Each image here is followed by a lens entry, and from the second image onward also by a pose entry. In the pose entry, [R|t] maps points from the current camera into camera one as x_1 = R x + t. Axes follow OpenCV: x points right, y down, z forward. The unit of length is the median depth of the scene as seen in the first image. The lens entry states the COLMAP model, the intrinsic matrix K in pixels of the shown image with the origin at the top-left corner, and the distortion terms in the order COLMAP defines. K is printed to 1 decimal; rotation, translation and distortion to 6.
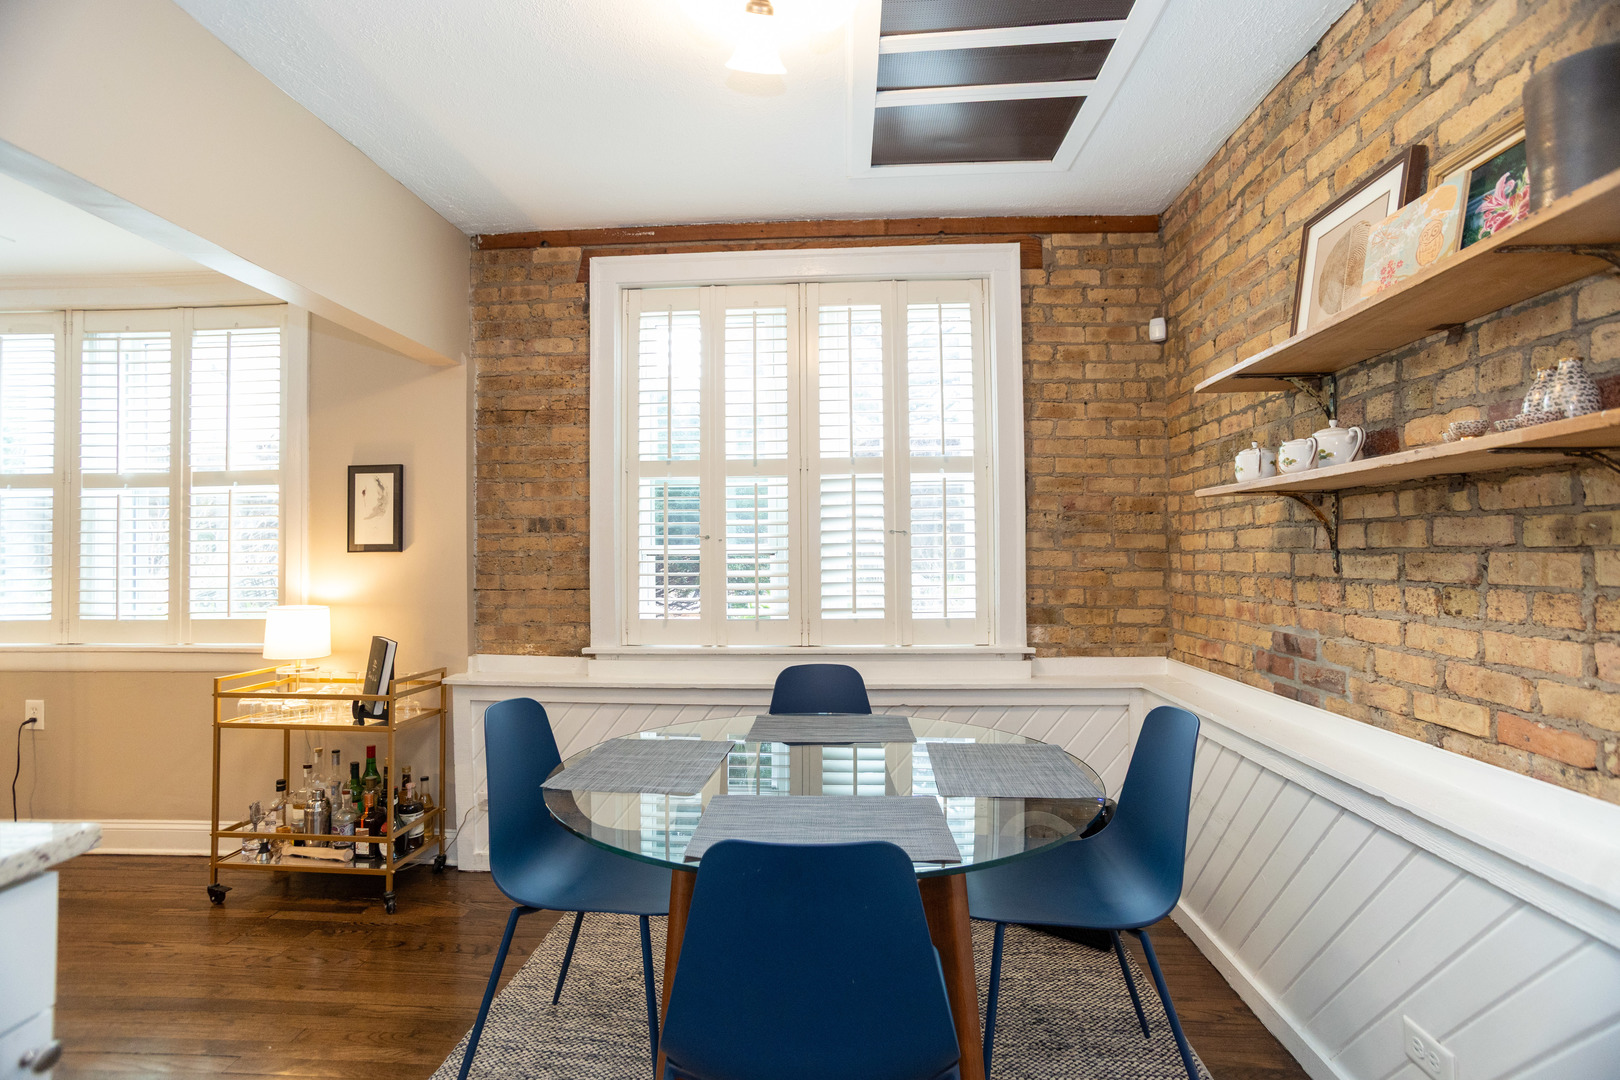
lens RADIAL K [[772.4, 0, 802.2], [0, 772.4, 541.6], [0, 0, 1]] dist [-0.055398, 0.023464]
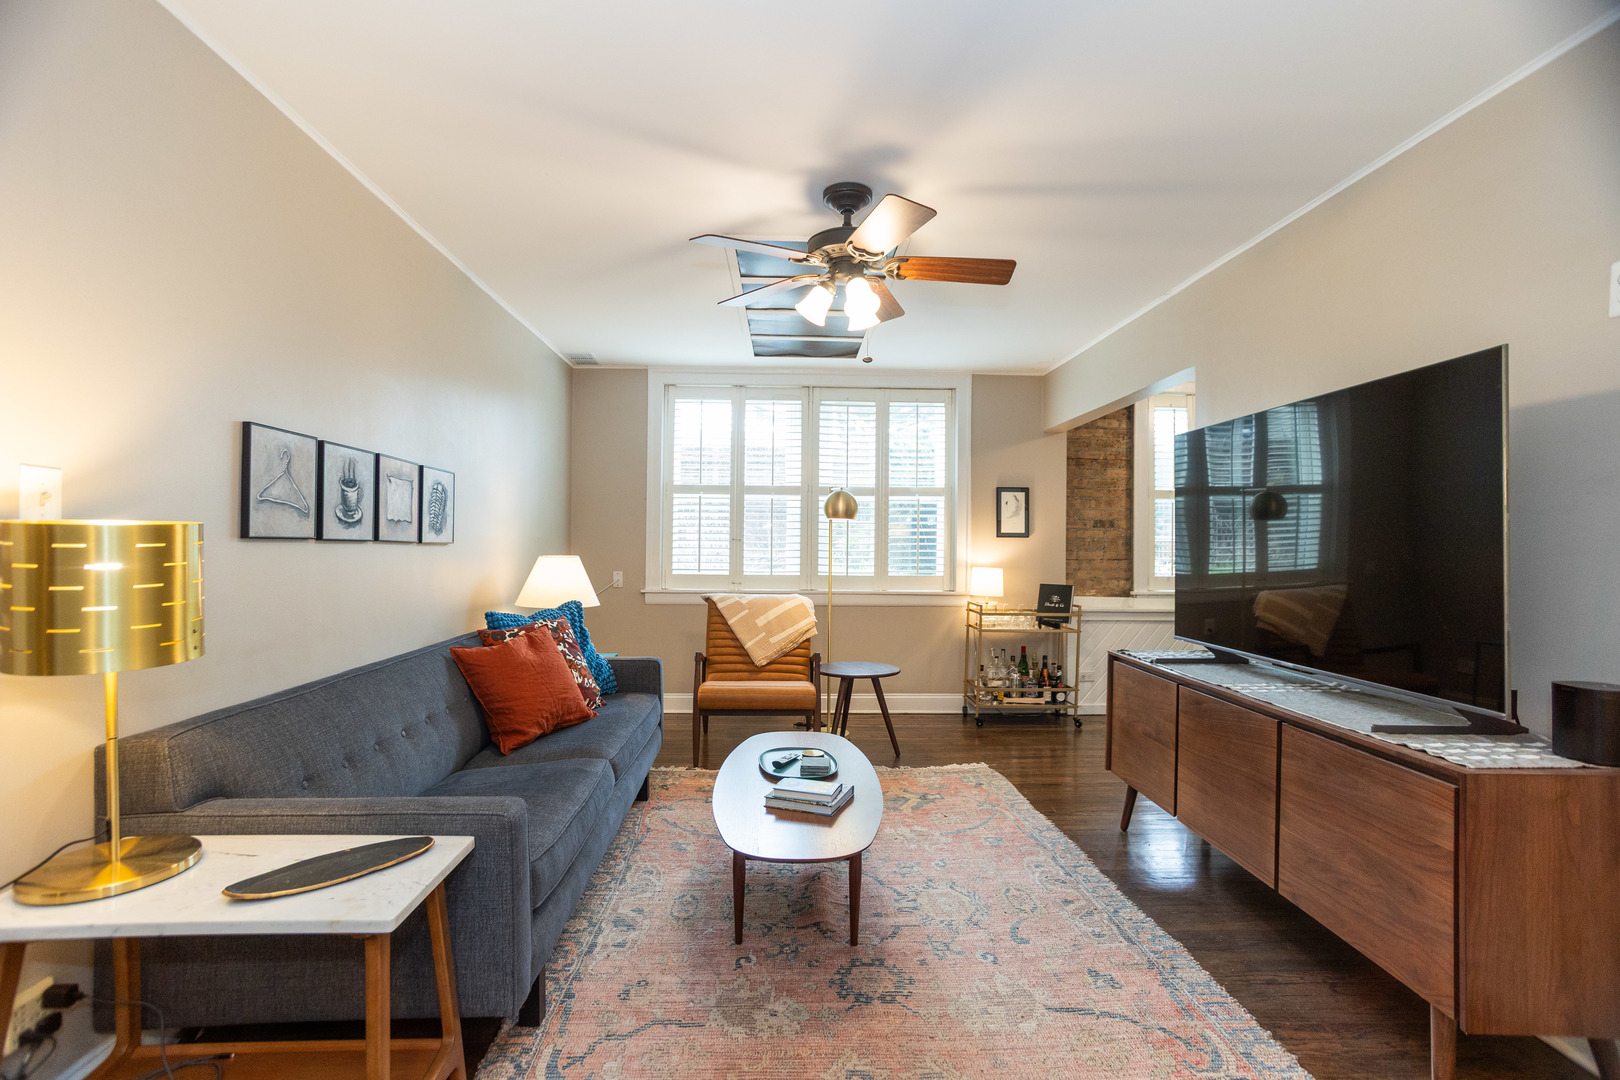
lens RADIAL K [[772.4, 0, 805.5], [0, 772.4, 544.6], [0, 0, 1]] dist [-0.055398, 0.023464]
pose [[0.995618, 0.014988, 0.092304, -1.230457], [-0.016404, 0.999759, 0.014599, 0.012792], [-0.092063, -0.016049, 0.995624, -0.737521]]
